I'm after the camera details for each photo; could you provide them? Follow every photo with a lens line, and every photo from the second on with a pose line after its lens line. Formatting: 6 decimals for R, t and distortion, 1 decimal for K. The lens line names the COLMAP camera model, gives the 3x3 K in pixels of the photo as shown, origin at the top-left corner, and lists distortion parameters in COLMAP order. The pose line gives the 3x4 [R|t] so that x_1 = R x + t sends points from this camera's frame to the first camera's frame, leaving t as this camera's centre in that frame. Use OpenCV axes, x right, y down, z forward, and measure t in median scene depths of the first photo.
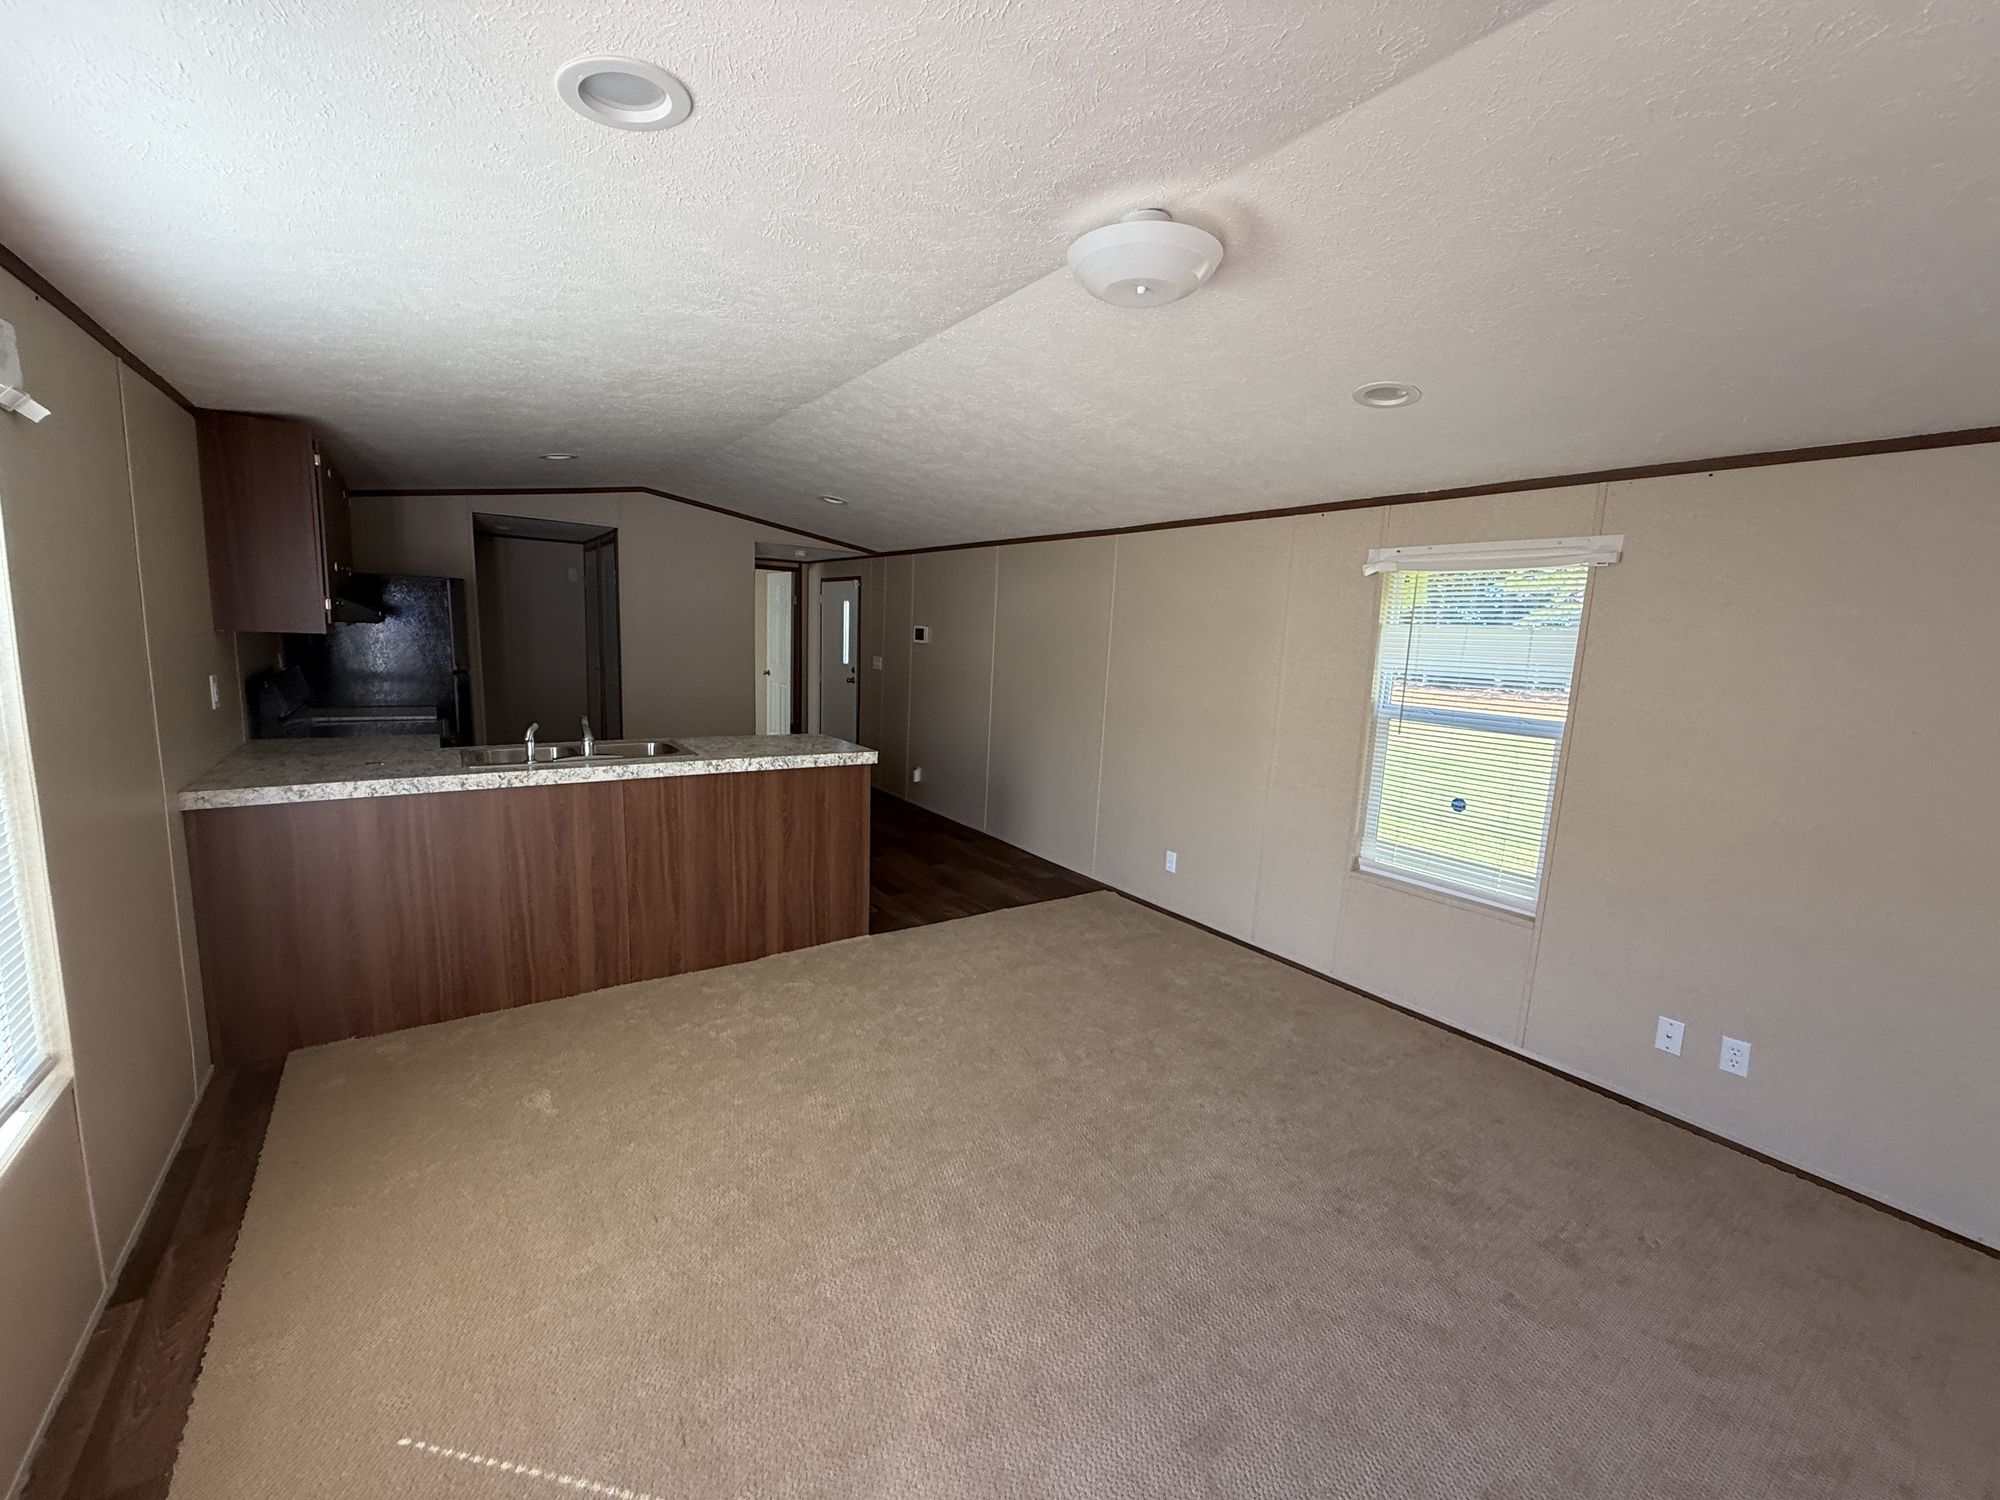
lens RADIAL K [[795.2, 0, 1000.0], [0, 795.2, 750.0], [0, 0, 1]] dist [0.000535, 0.000109]
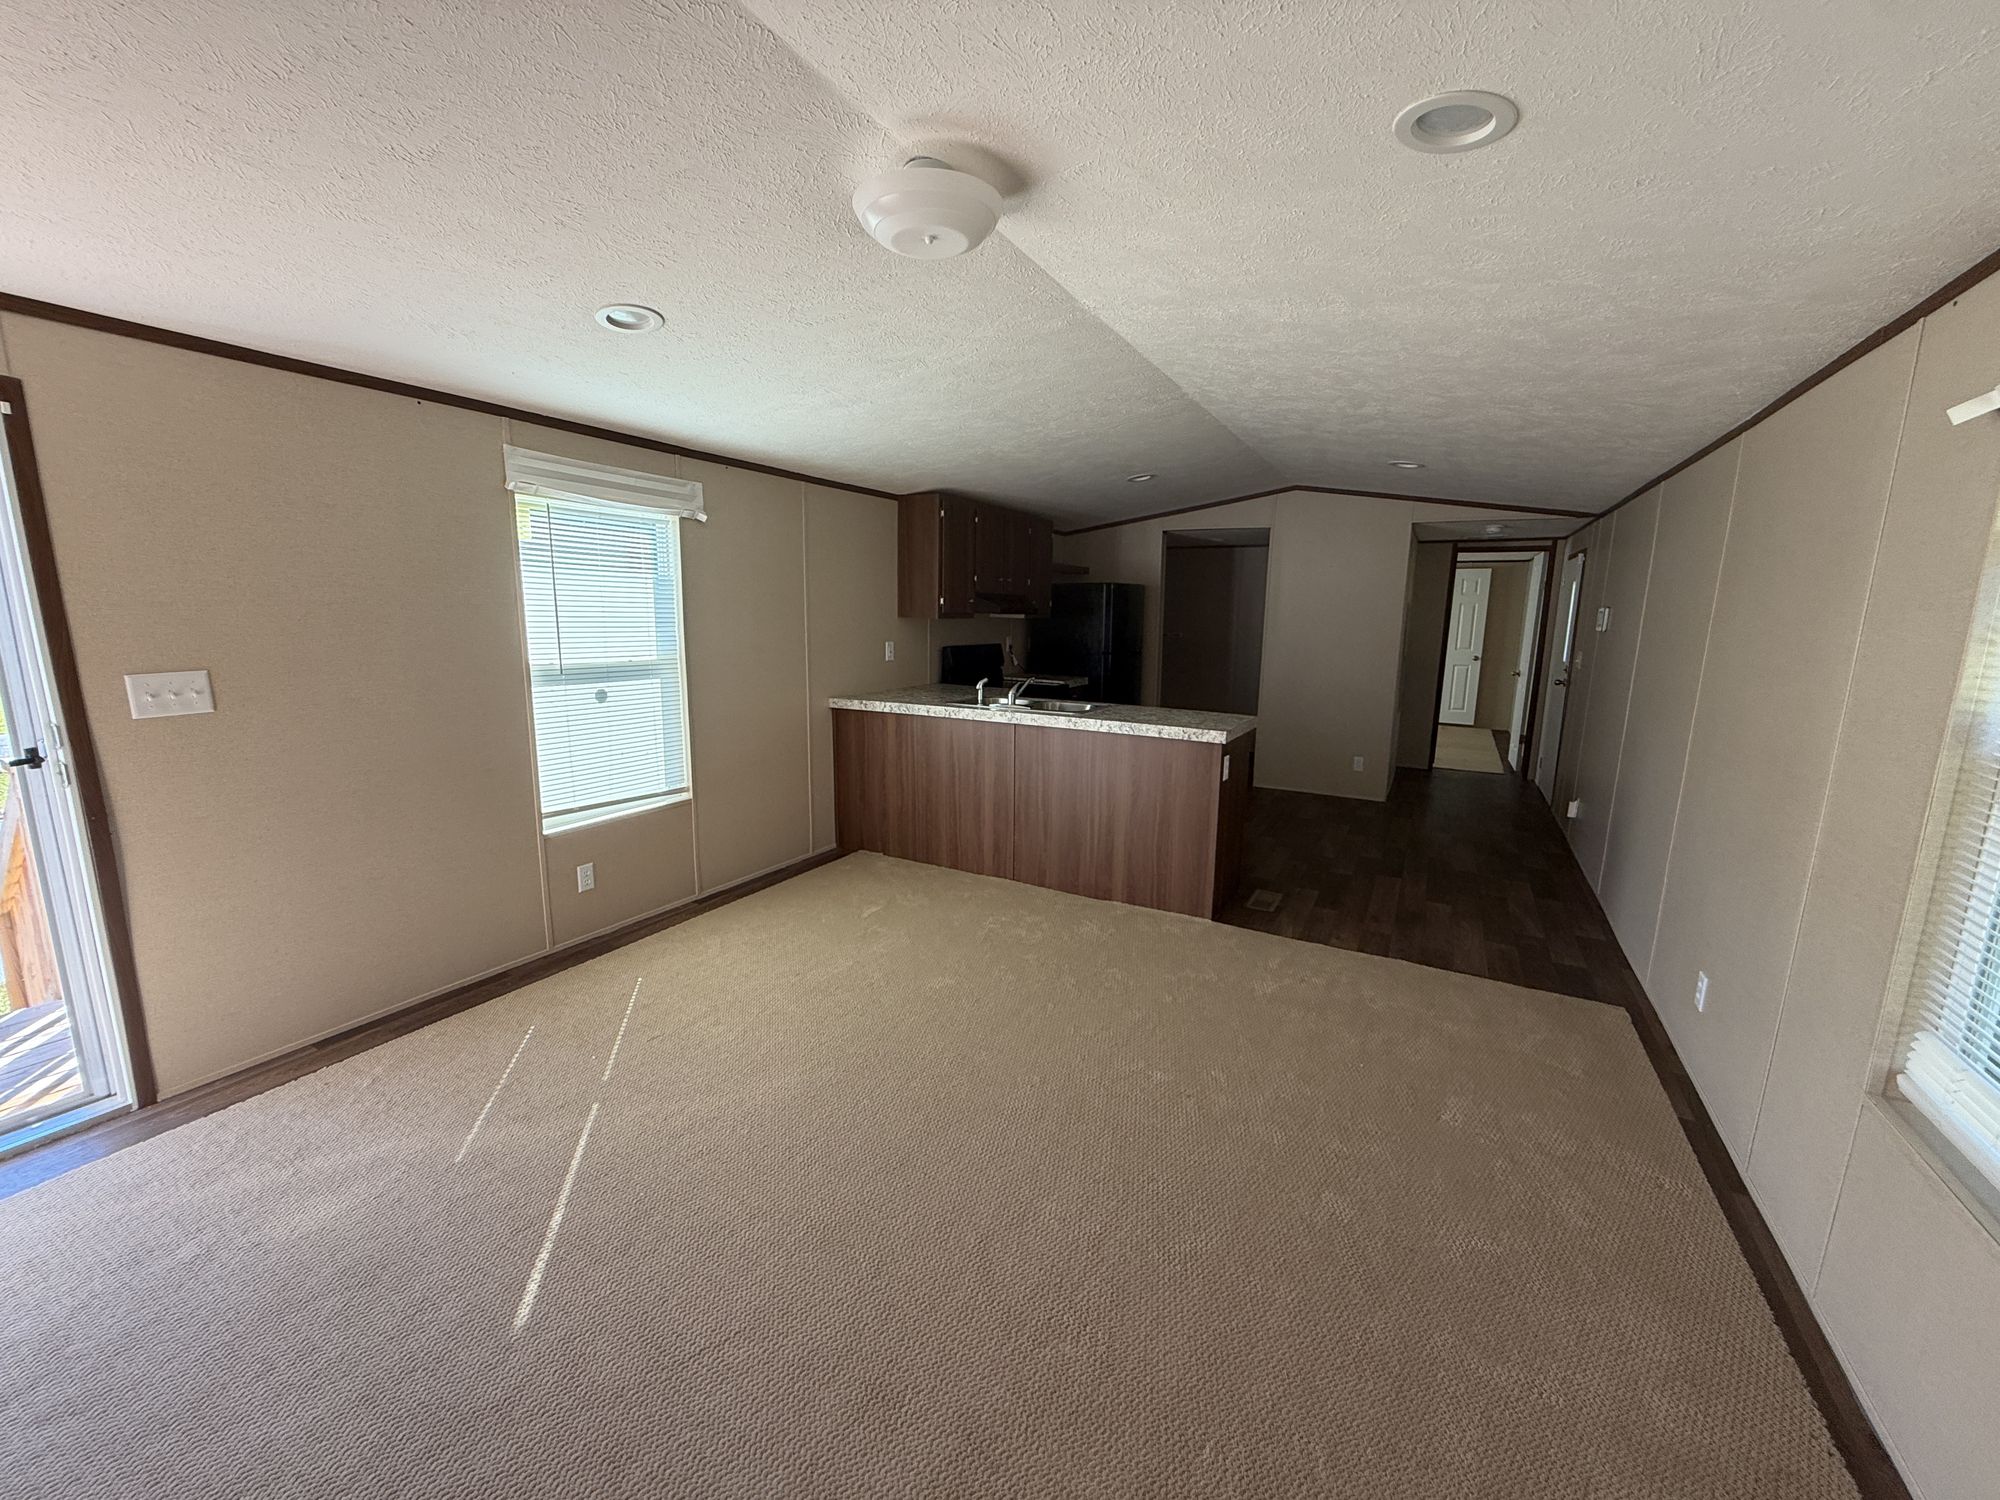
lens RADIAL K [[795.2, 0, 1000.0], [0, 795.2, 750.0], [0, 0, 1]] dist [0.000535, 0.000109]
pose [[0.434457, 0.119955, -0.892669, 0.587919], [-0.130707, 0.988997, 0.069285, -0.006778], [0.891158, 0.086577, 0.445355, 0.333773]]
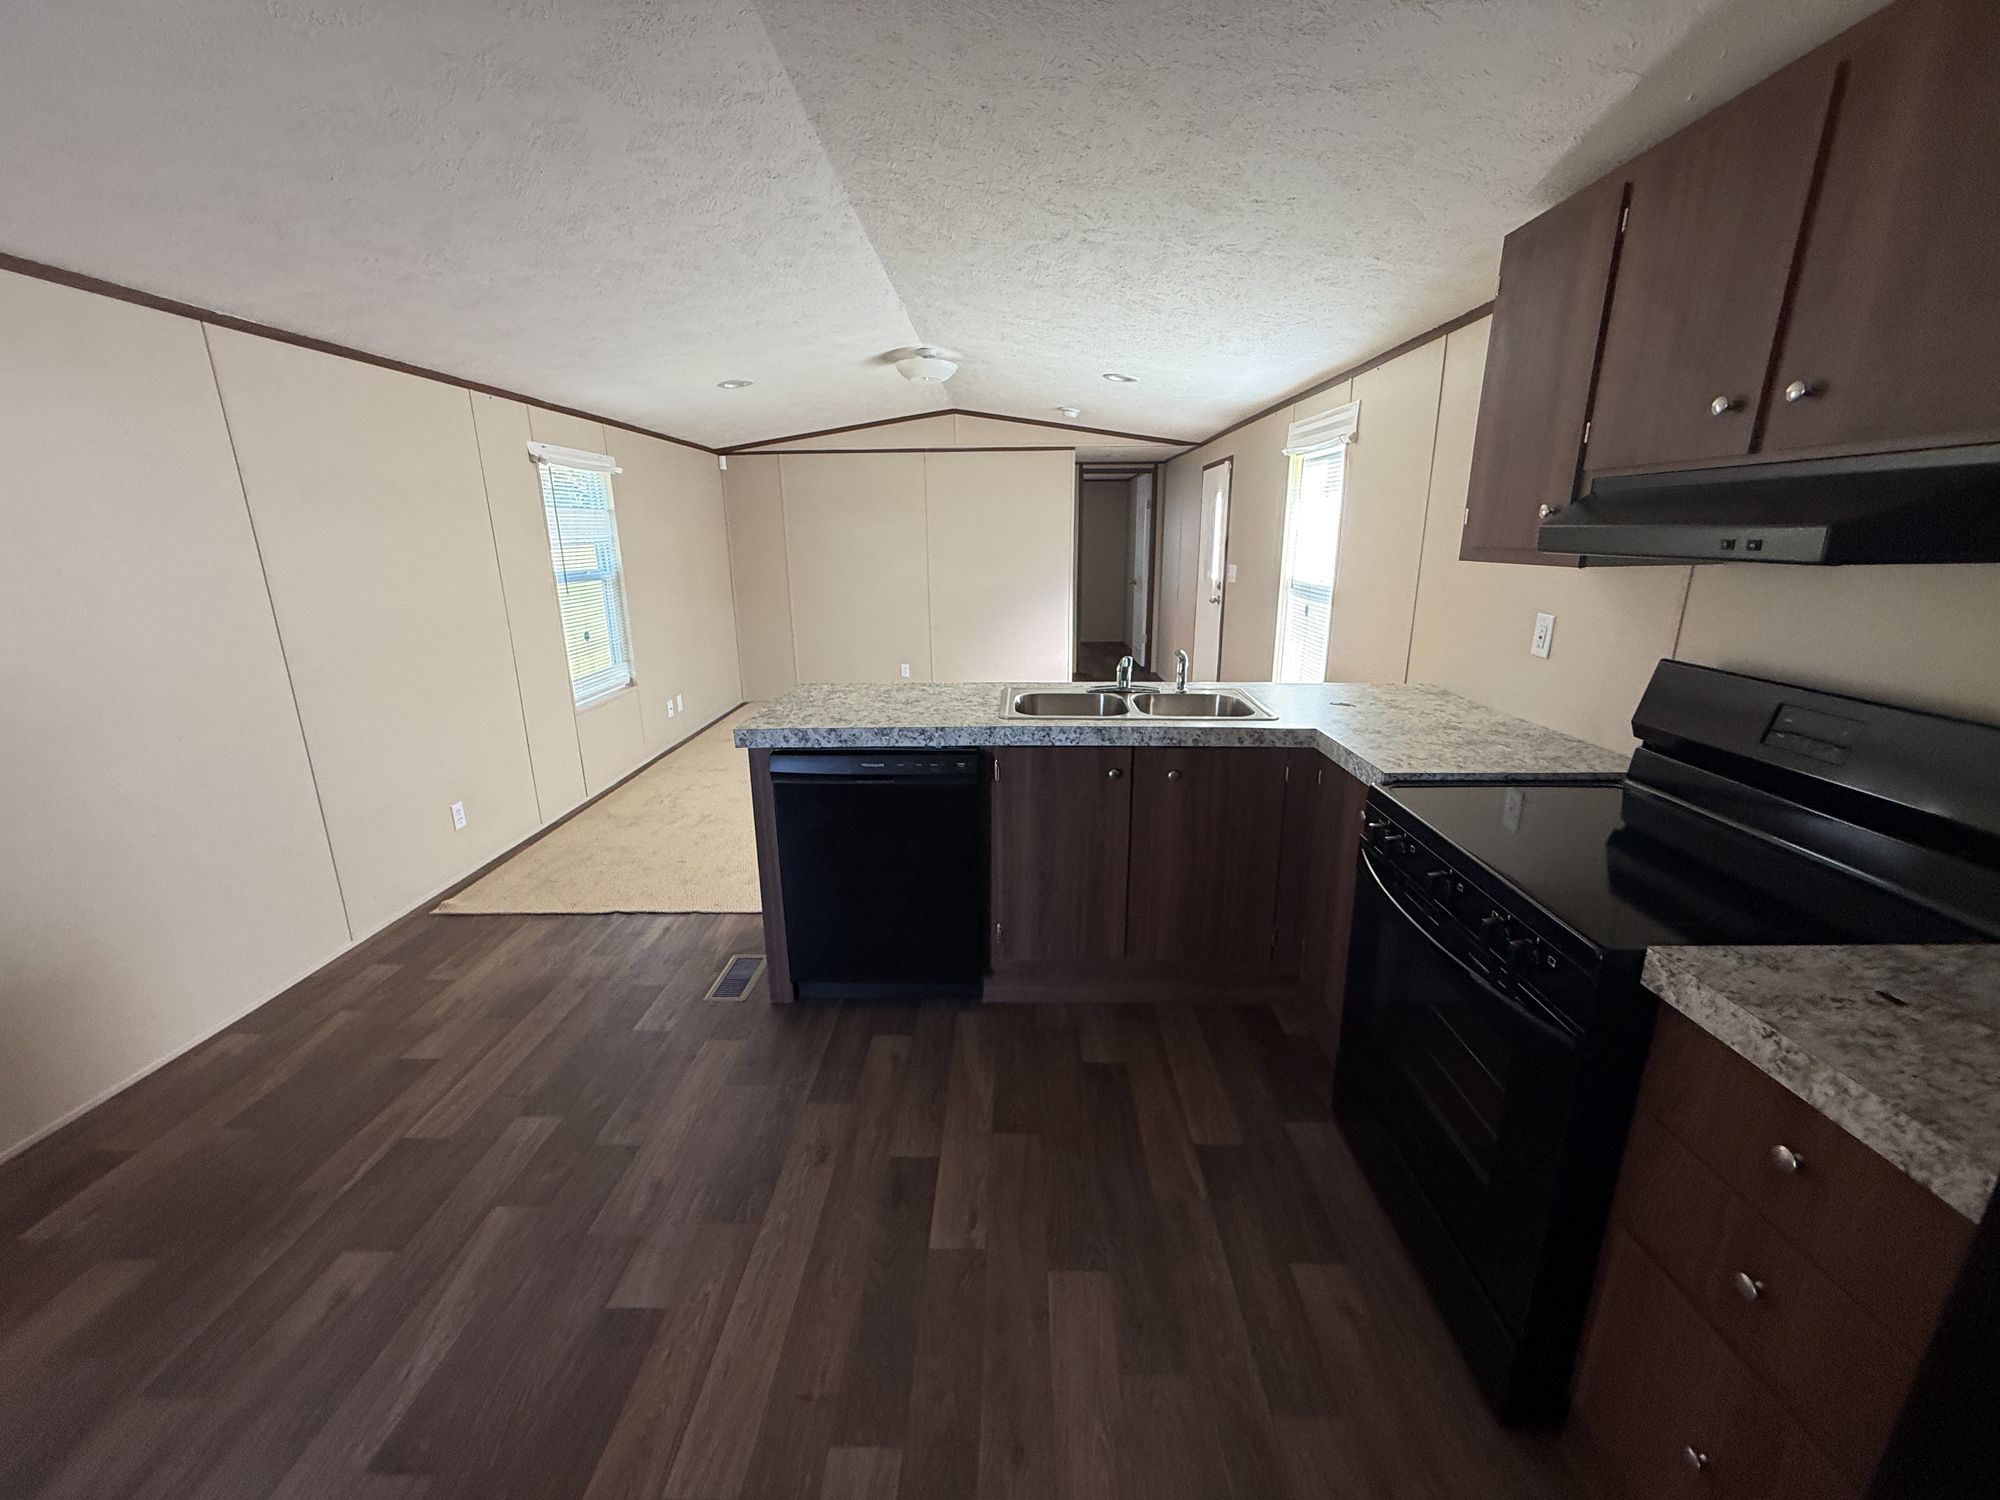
lens RADIAL K [[795.2, 0, 1000.0], [0, 795.2, 750.0], [0, 0, 1]] dist [0.000535, 0.000109]
pose [[-0.805380, -0.194049, 0.560097, -0.779253], [0.059092, 0.913907, 0.401599, -0.246275], [-0.589806, 0.356537, -0.724576, 1.485283]]
